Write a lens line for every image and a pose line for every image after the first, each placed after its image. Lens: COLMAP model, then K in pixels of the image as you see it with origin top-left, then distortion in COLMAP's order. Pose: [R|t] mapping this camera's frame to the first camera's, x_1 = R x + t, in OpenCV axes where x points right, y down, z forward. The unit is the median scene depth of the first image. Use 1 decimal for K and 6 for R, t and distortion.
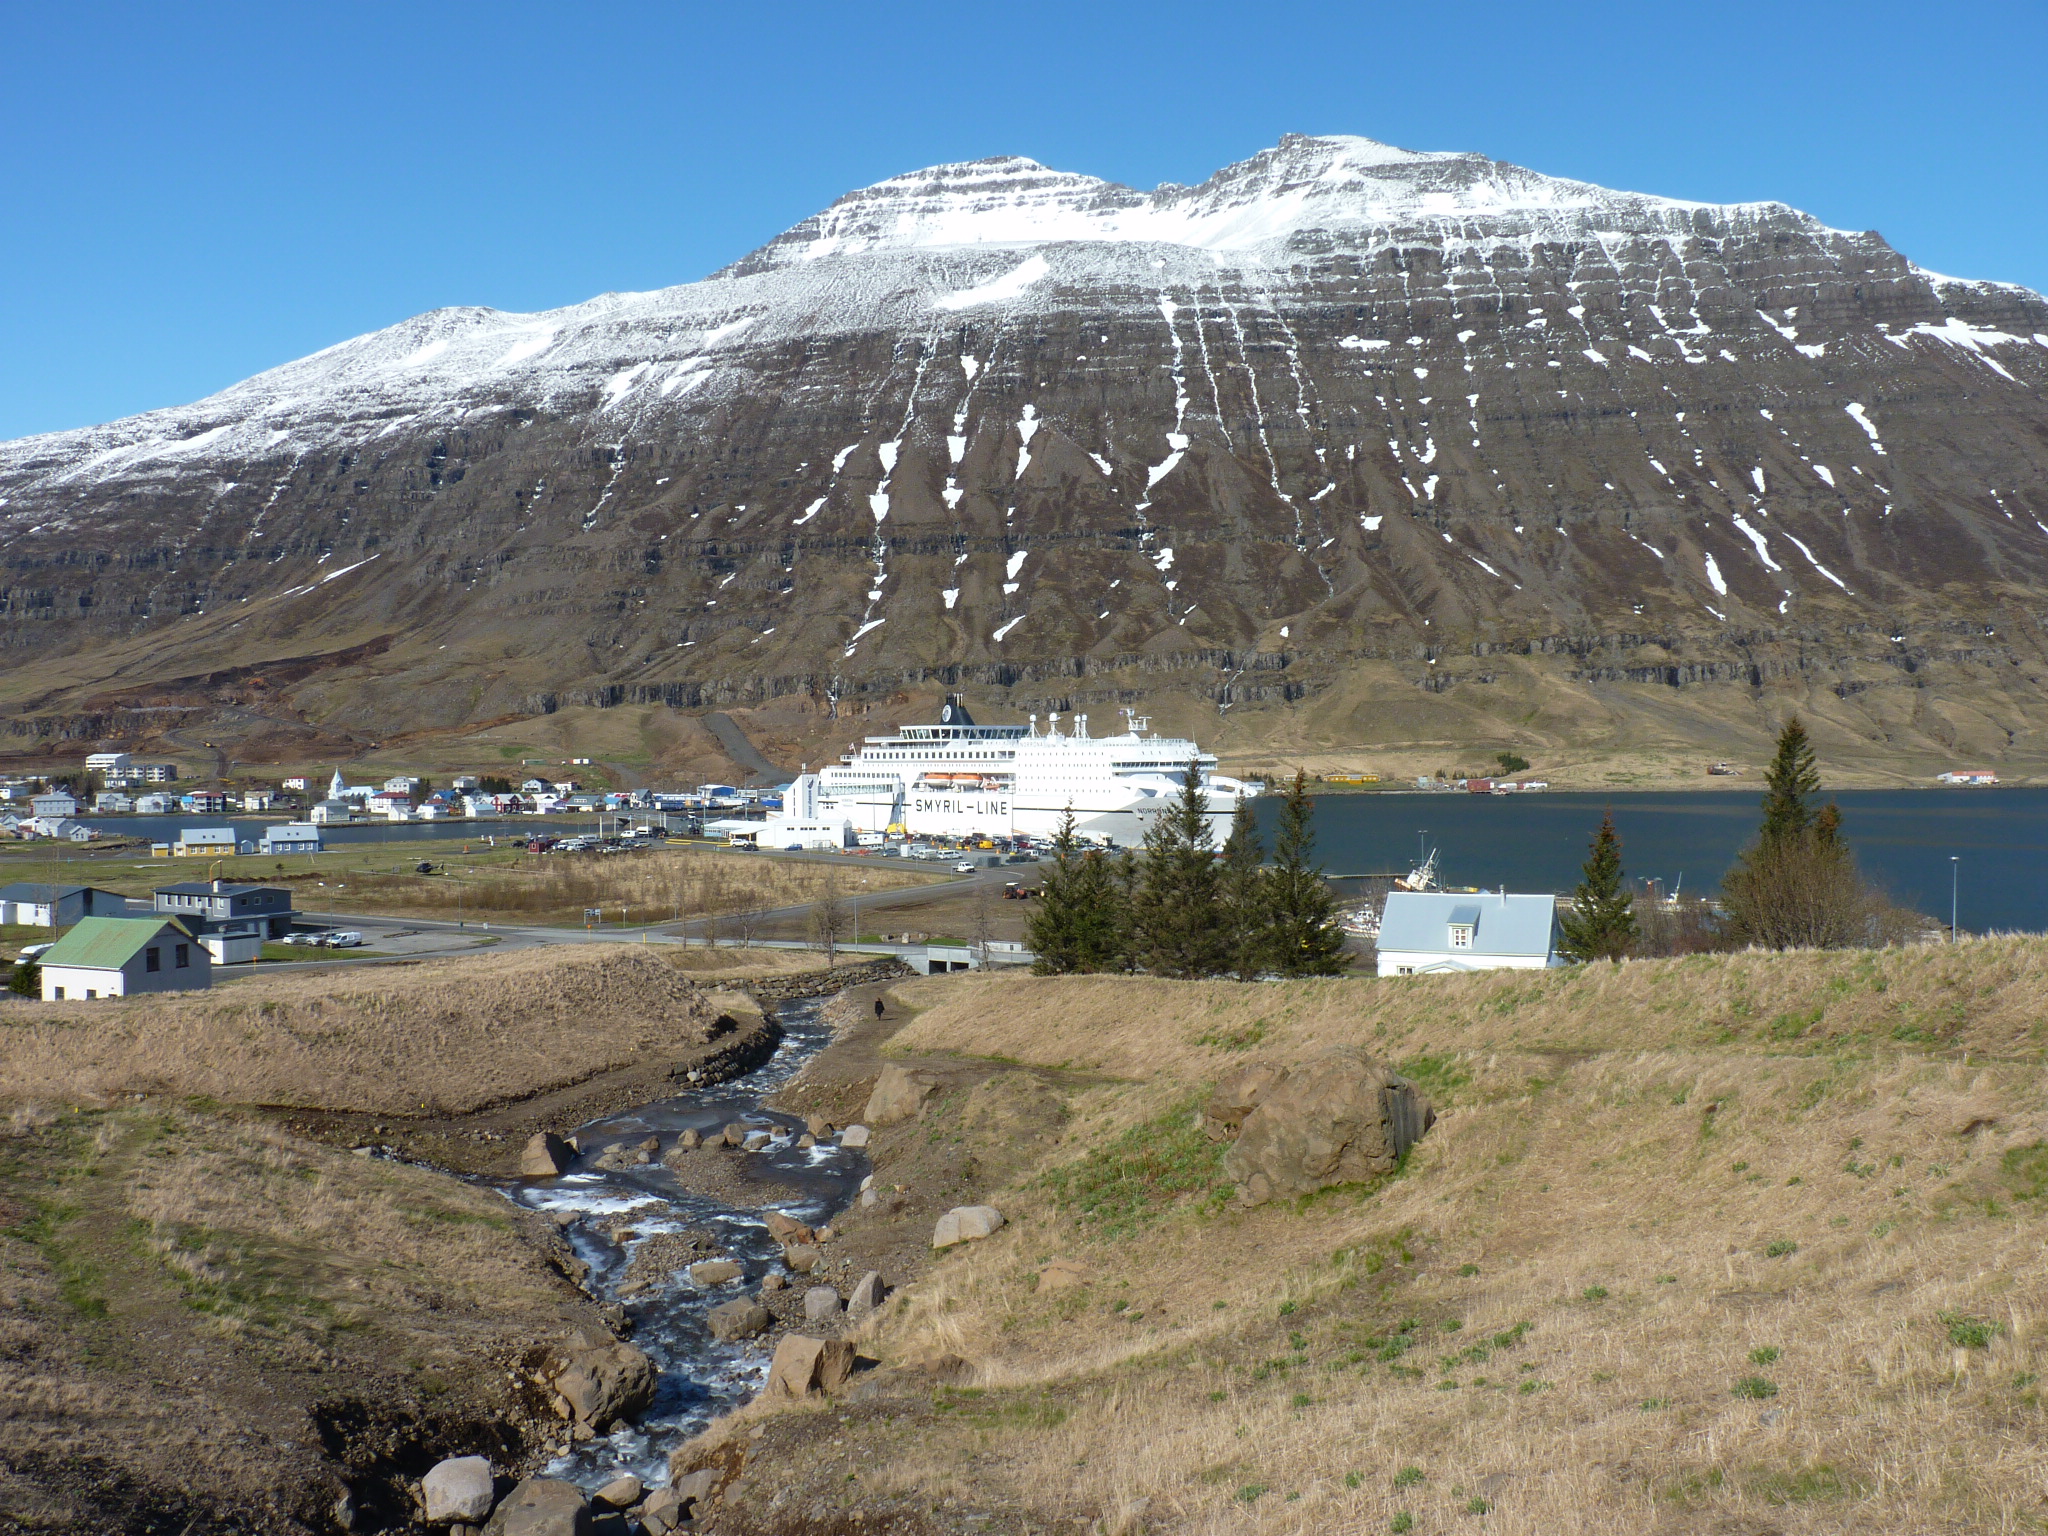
lens RADIAL K [[1616.3, 0, 1031.2], [0, 1616.3, 772.6], [0, 0, 1]] dist [0.007277, 0.000460]
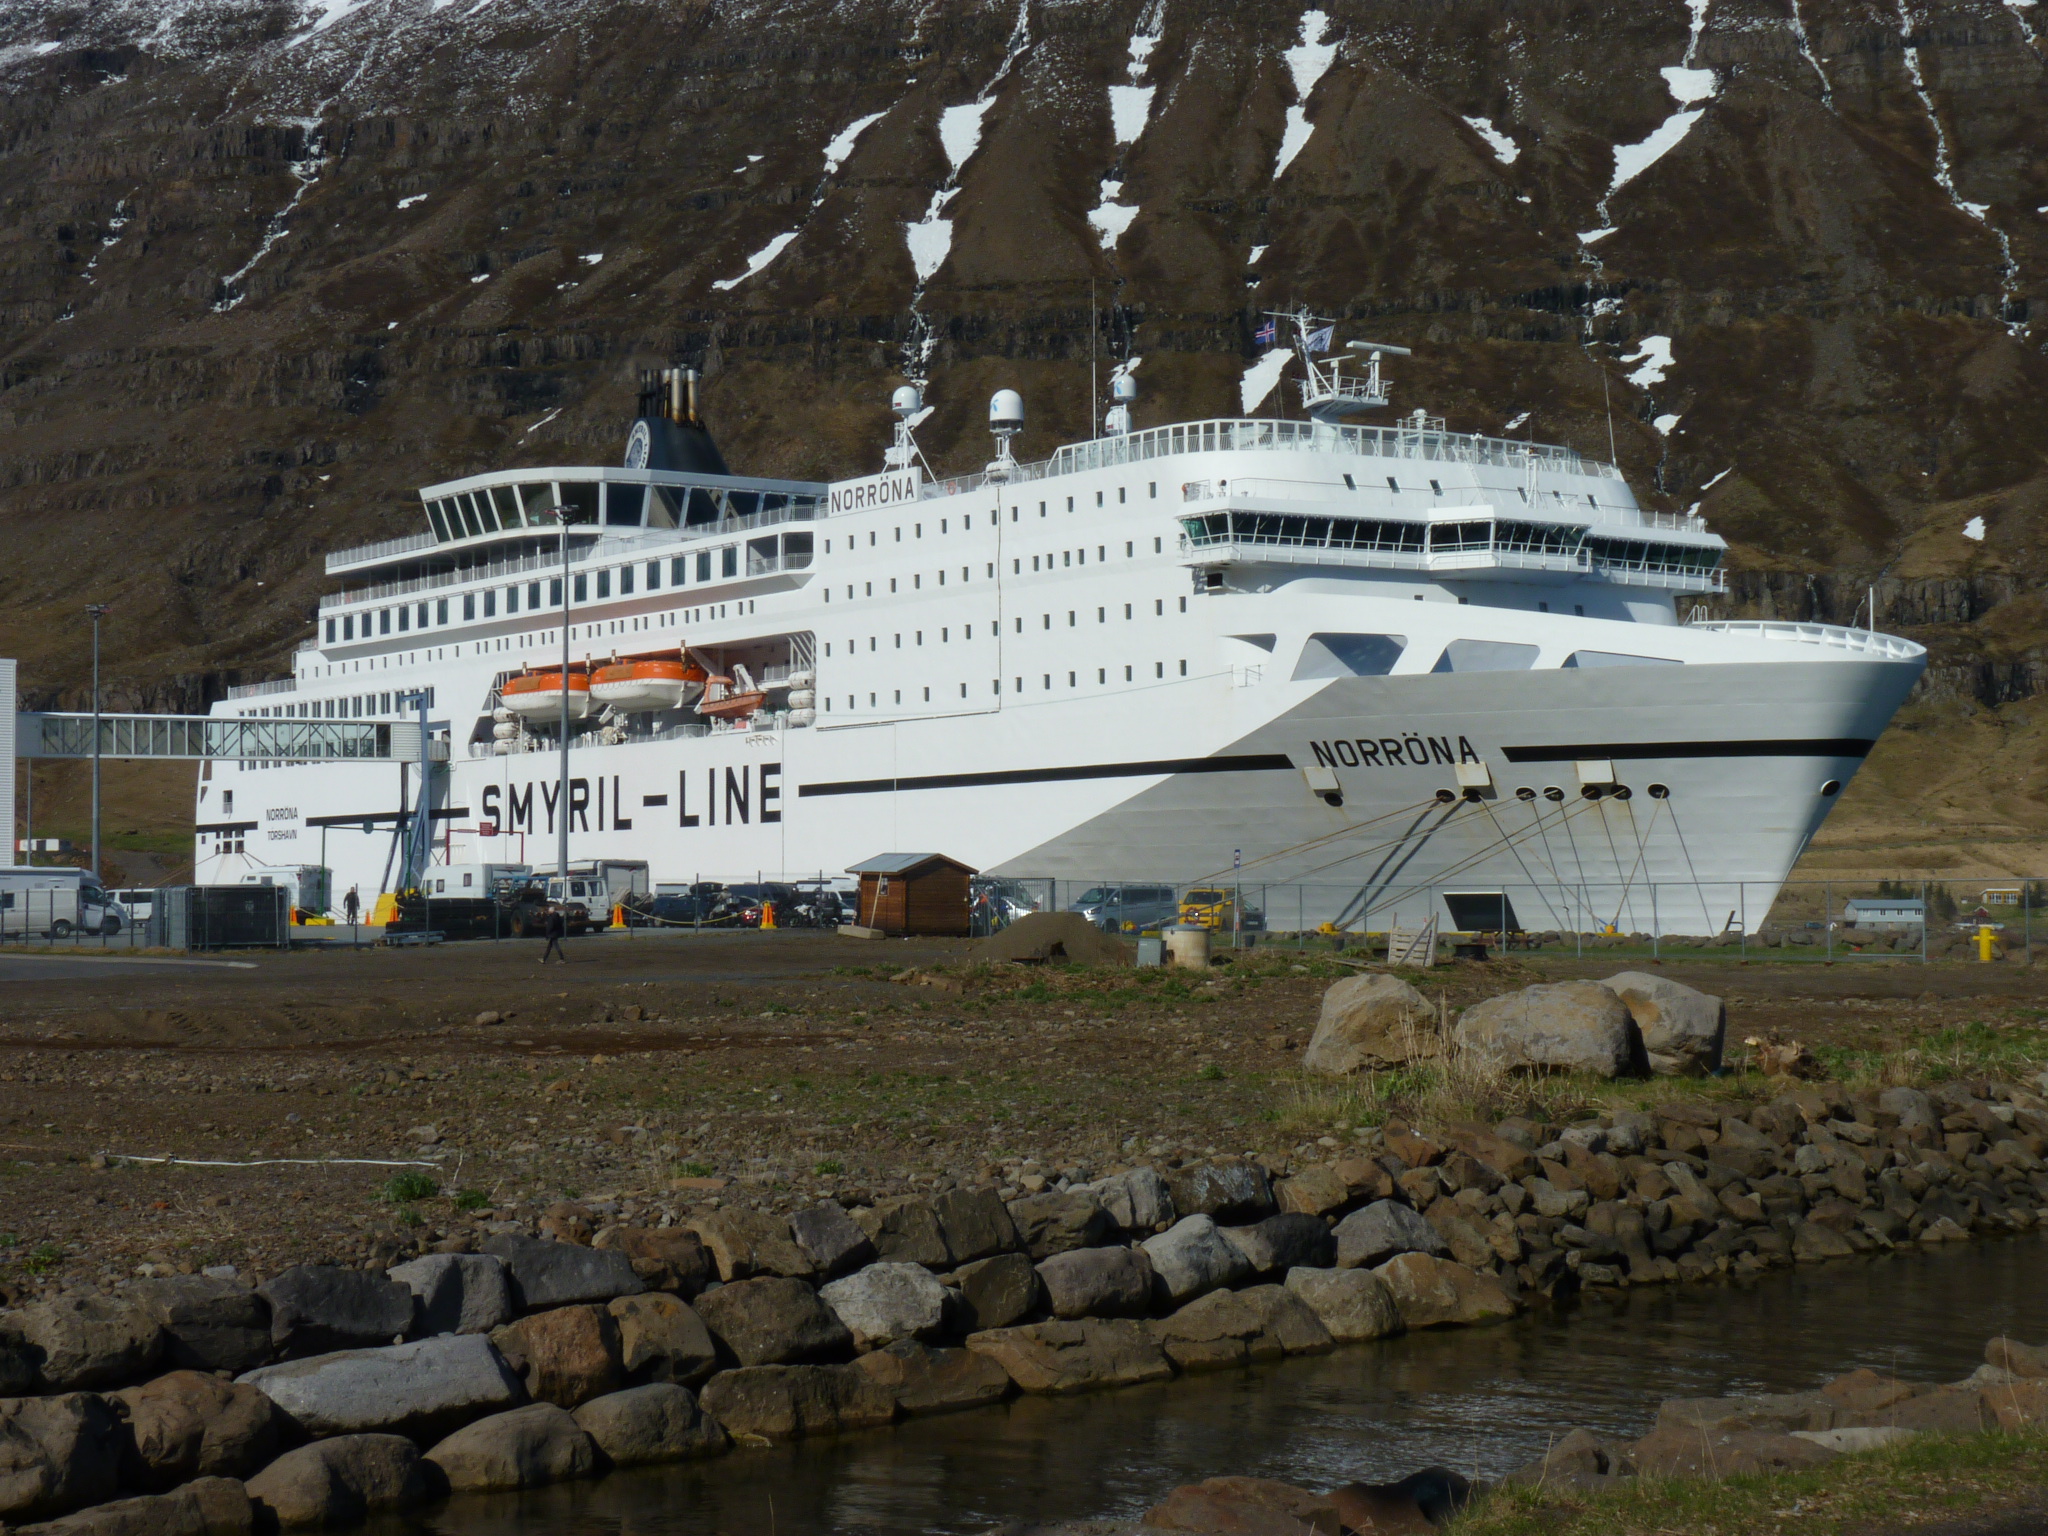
lens RADIAL K [[3567.7, 0, 1018.8], [0, 3567.7, 765.0], [0, 0, 1]] dist [0.086753, 0.000000]
pose [[0.994910, 0.002585, -0.100735, 0.017424], [-0.008195, 0.998435, -0.055319, 0.011643], [0.100434, 0.055863, 0.993374, 0.130729]]
